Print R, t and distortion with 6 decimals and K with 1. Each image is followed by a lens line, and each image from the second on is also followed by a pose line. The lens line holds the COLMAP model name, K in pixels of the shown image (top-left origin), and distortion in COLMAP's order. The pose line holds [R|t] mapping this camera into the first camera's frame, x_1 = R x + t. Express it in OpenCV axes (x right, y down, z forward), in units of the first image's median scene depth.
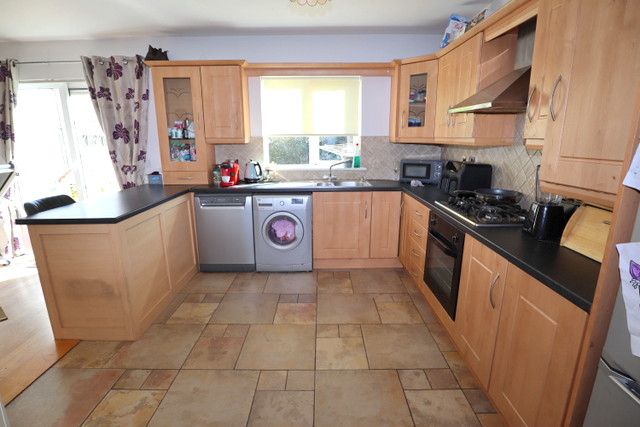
lens RADIAL K [[321.2, 0, 320.4], [0, 321.2, 214.0], [0, 0, 1]] dist [-0.026371, 0.002206]
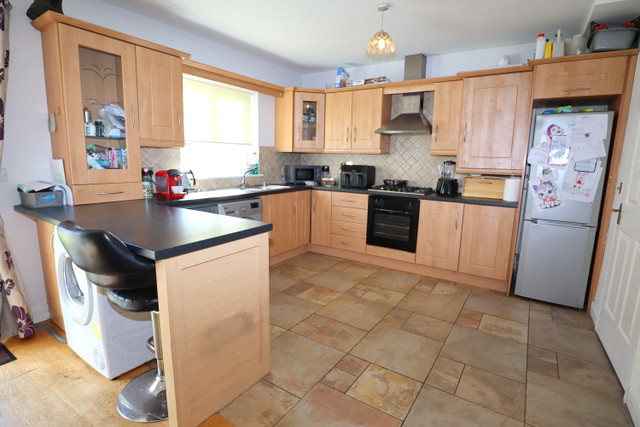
lens RADIAL K [[321.2, 0, 318.3], [0, 321.2, 214.0], [0, 0, 1]] dist [-0.026371, 0.002206]
pose [[0.558127, -0.124868, 0.820306, -0.786523], [0.169977, 0.984852, 0.034265, -0.013726], [-0.812159, 0.120309, 0.570897, 0.247336]]
